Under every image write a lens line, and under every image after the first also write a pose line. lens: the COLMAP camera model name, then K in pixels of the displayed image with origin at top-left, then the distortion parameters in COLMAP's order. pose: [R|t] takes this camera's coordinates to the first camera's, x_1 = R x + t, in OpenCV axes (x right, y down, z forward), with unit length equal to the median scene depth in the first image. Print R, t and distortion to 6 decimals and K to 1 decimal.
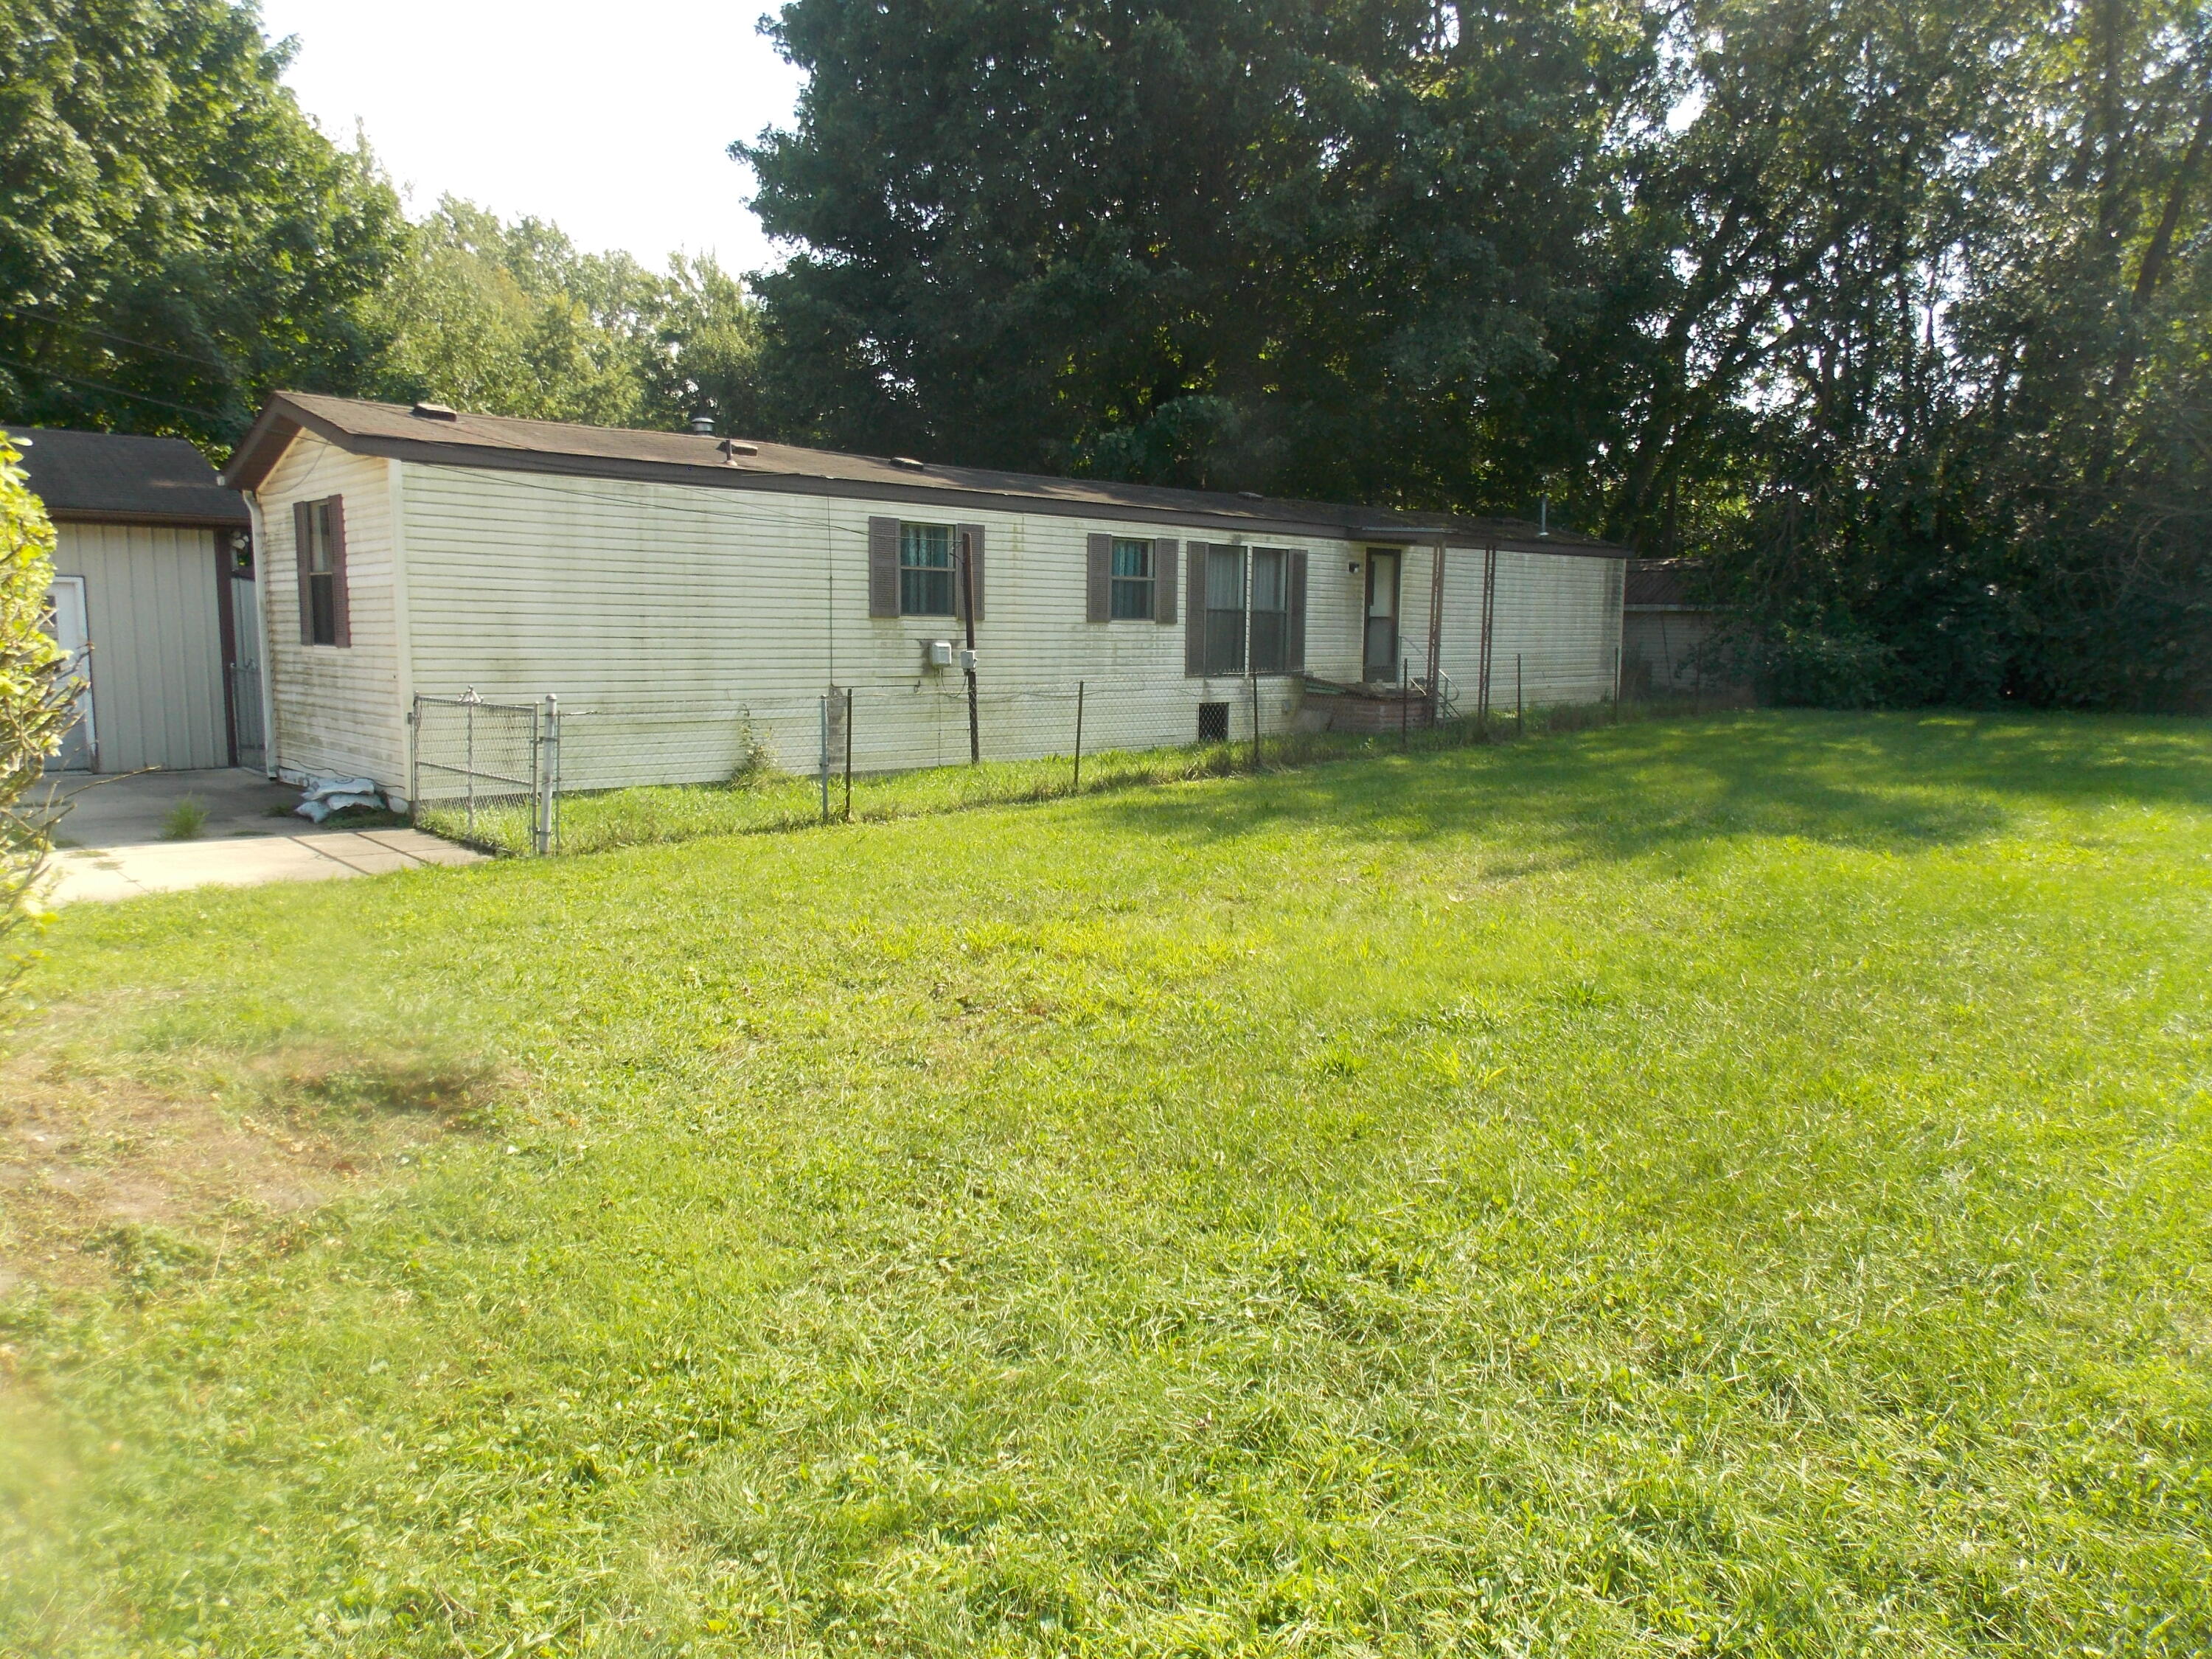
lens RADIAL K [[1476.2, 0, 1116.0], [0, 1476.2, 826.7], [0, 0, 1]] dist [0.003031, -0.003467]
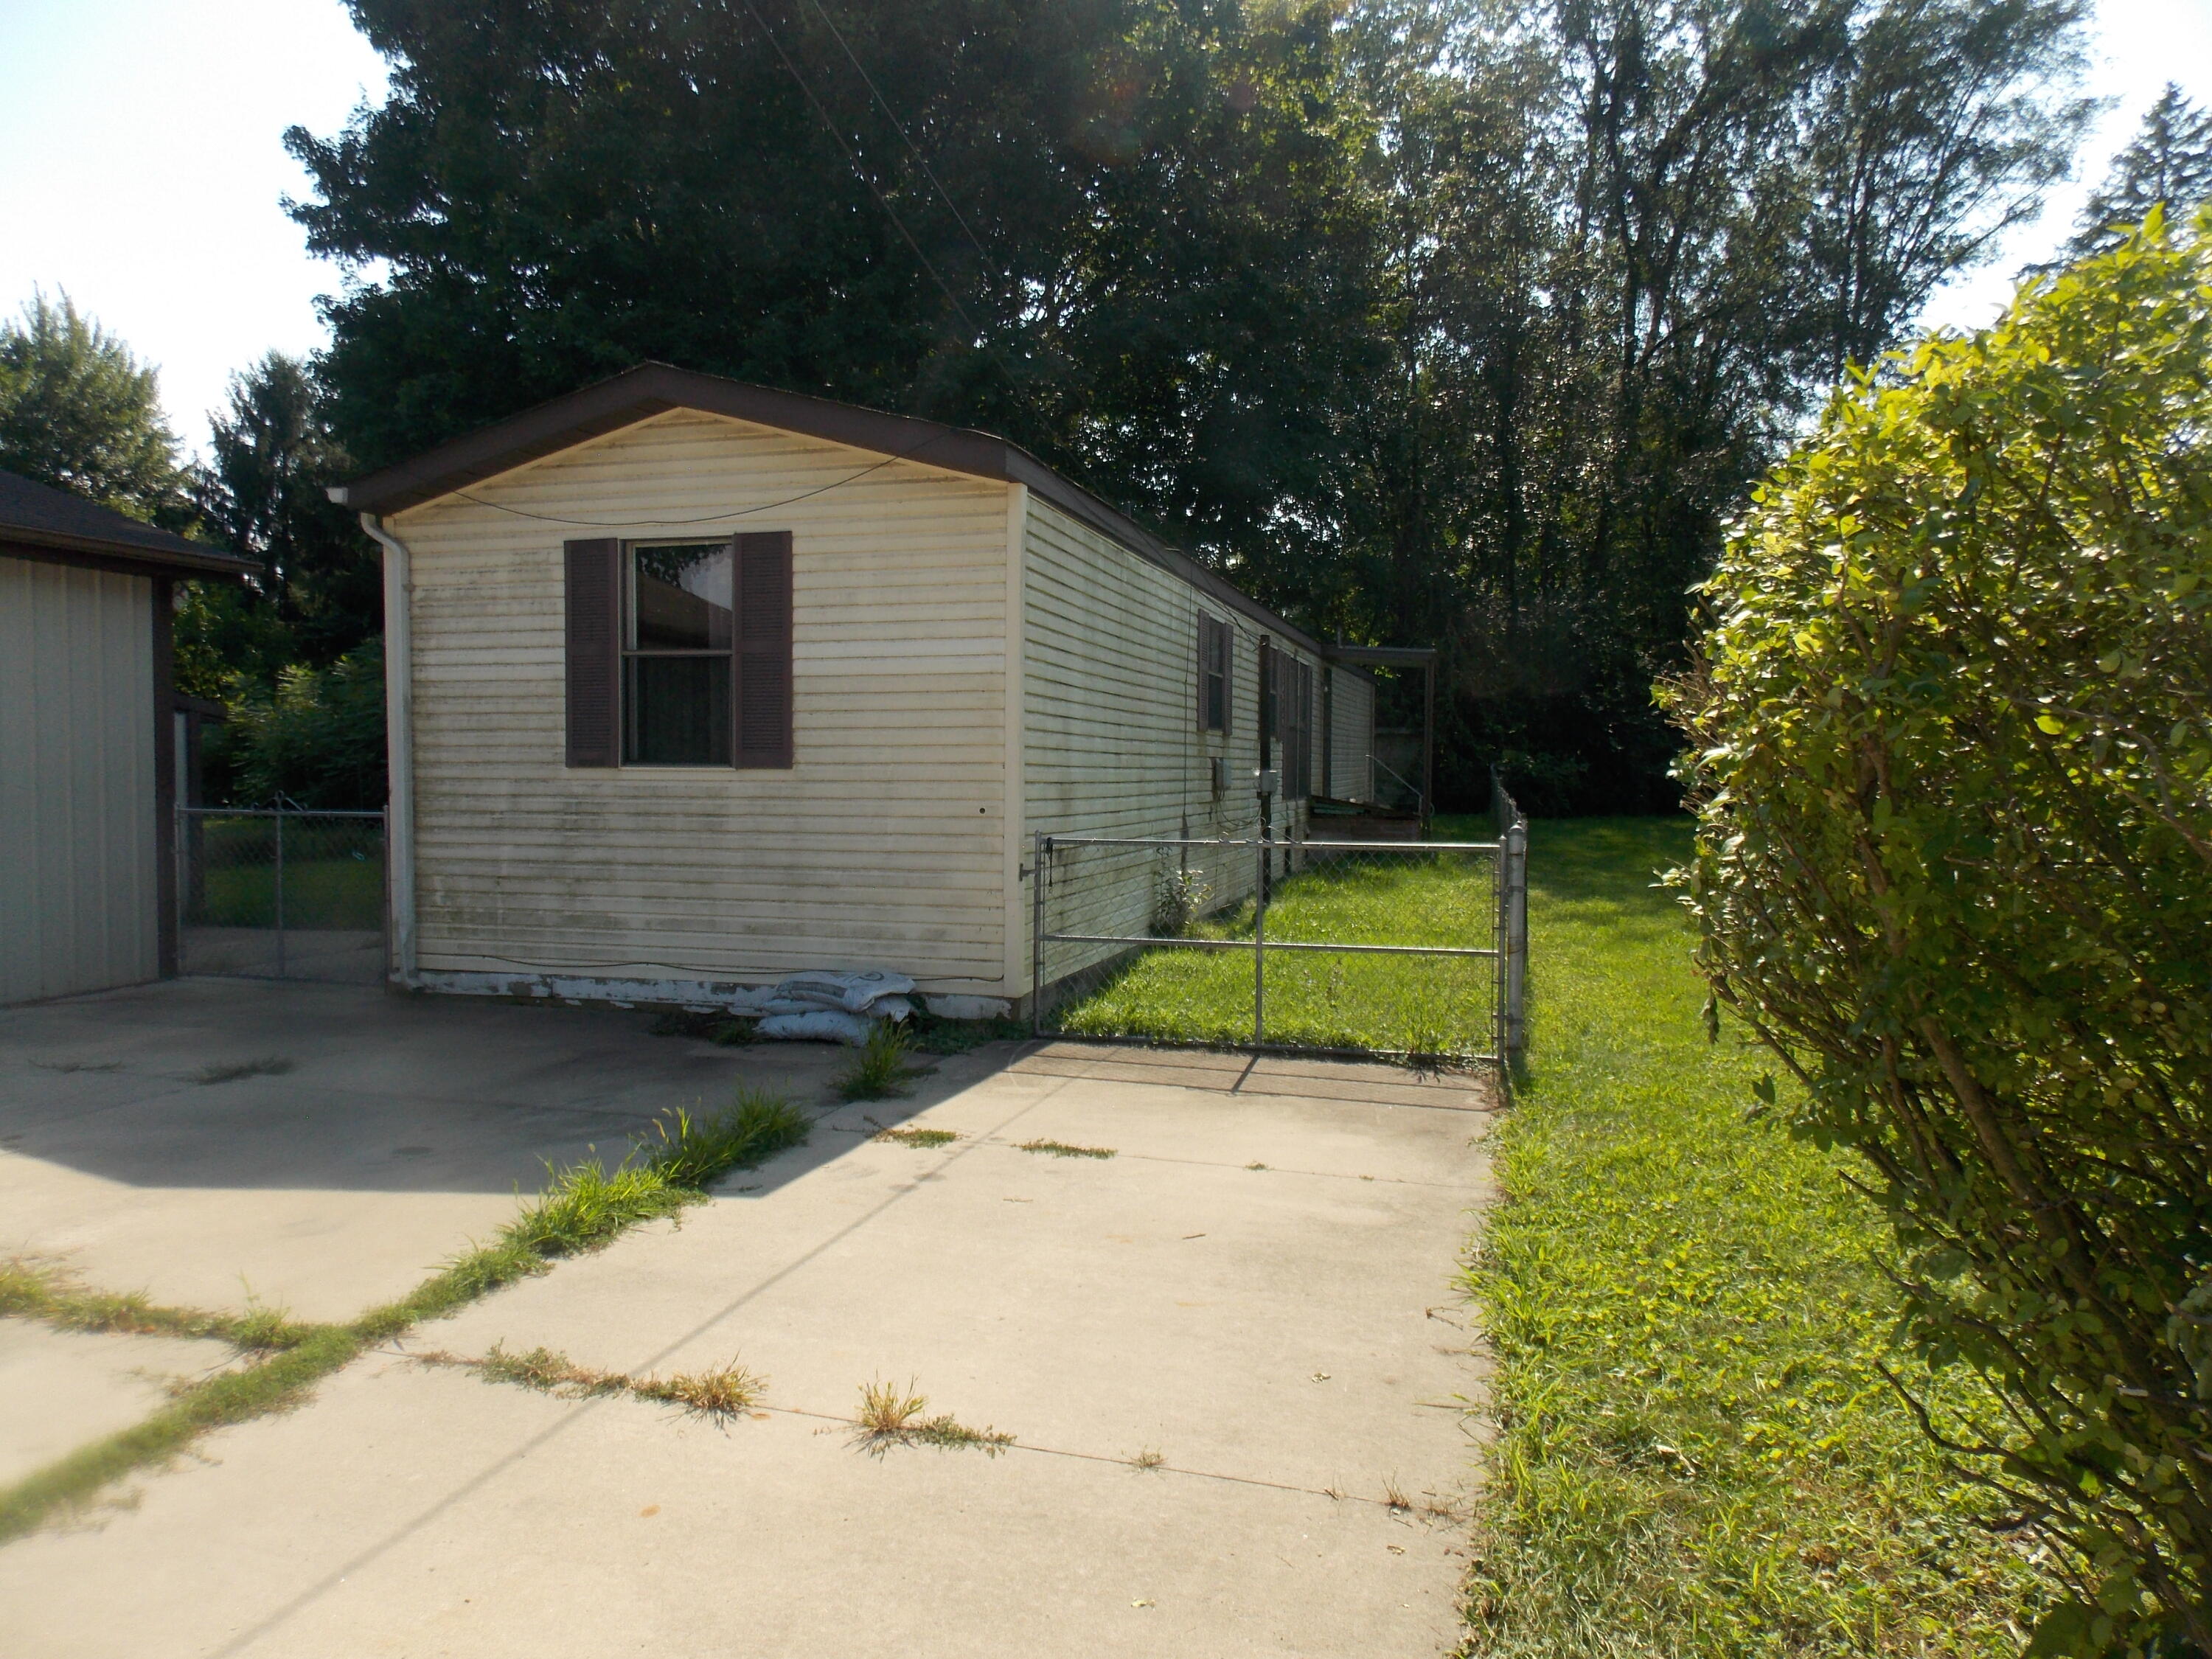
lens RADIAL K [[1476.2, 0, 1116.0], [0, 1476.2, 826.7], [0, 0, 1]] dist [0.003031, -0.003467]
pose [[0.855605, -0.025664, 0.516992, -0.485079], [0.071685, 0.995021, -0.069242, -0.027715], [-0.512641, 0.096305, 0.853185, 0.255488]]
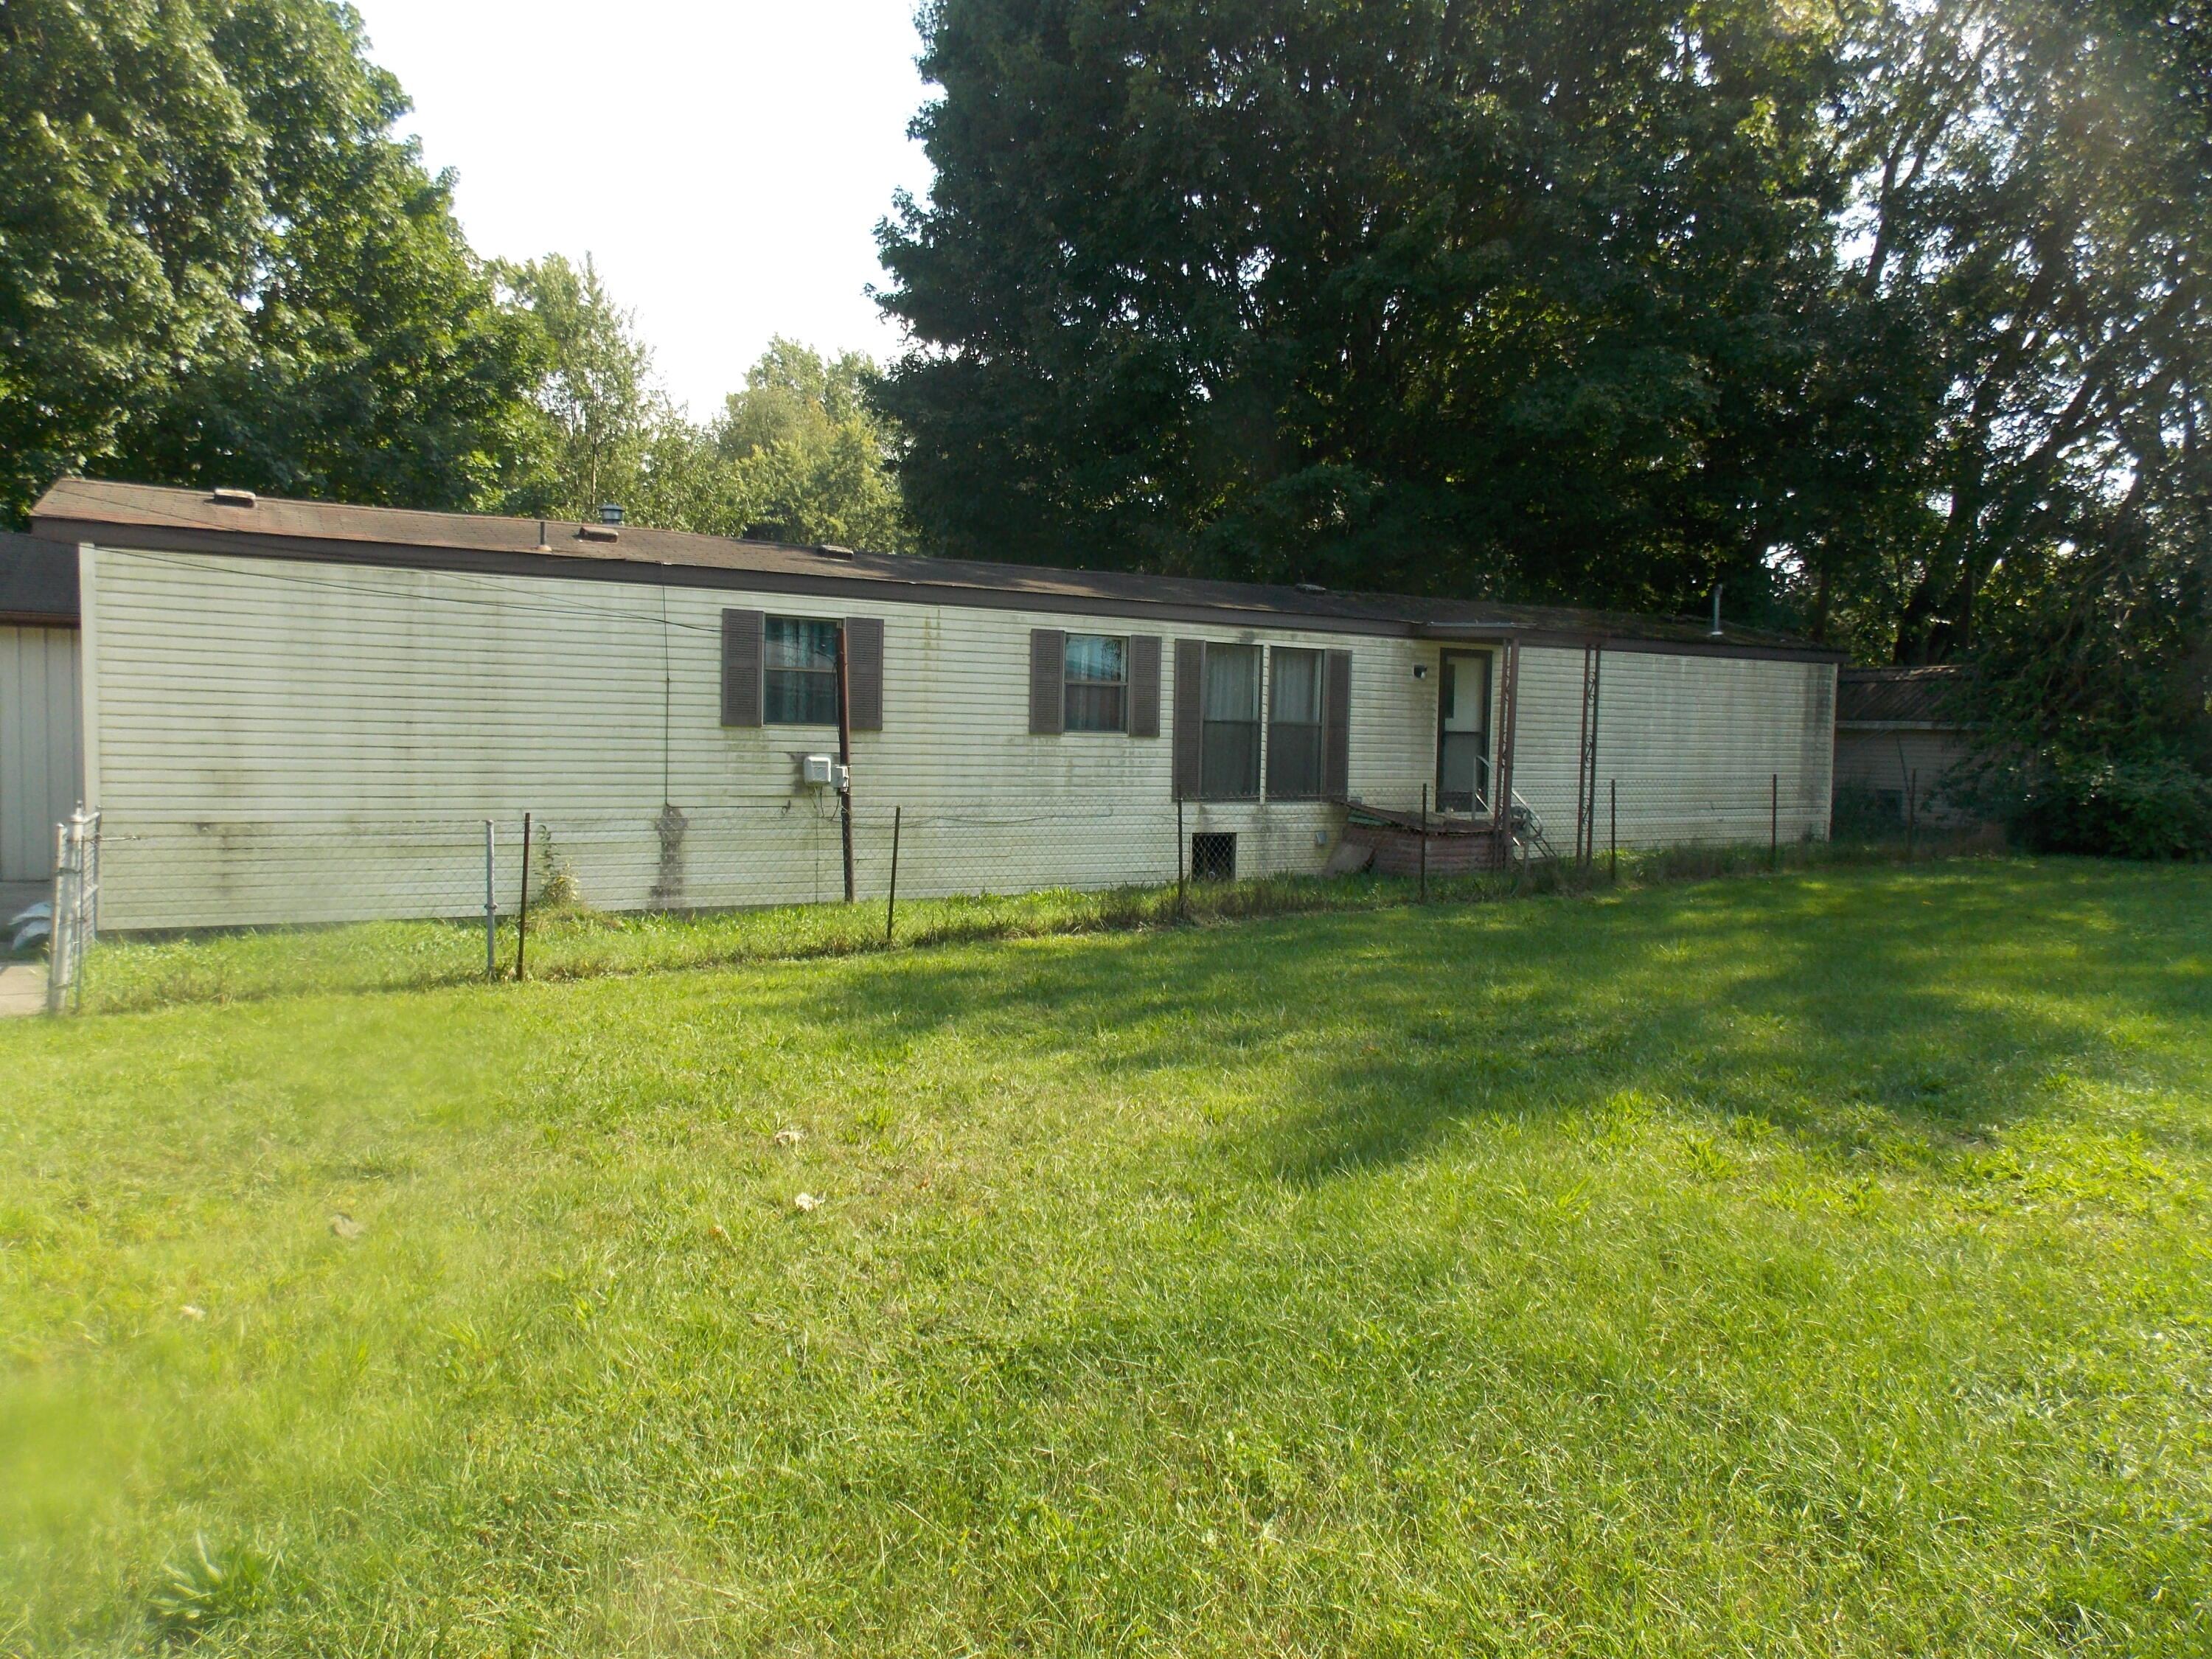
lens RADIAL K [[1482.7, 0, 1106.1], [0, 1482.7, 827.0], [0, 0, 1]] dist [-0.004628, -0.004952]
pose [[0.974712, 0.022815, -0.222299, 0.199341], [-0.039596, 0.996667, -0.071325, -0.026604], [0.219931, 0.078324, 0.972366, 0.186794]]
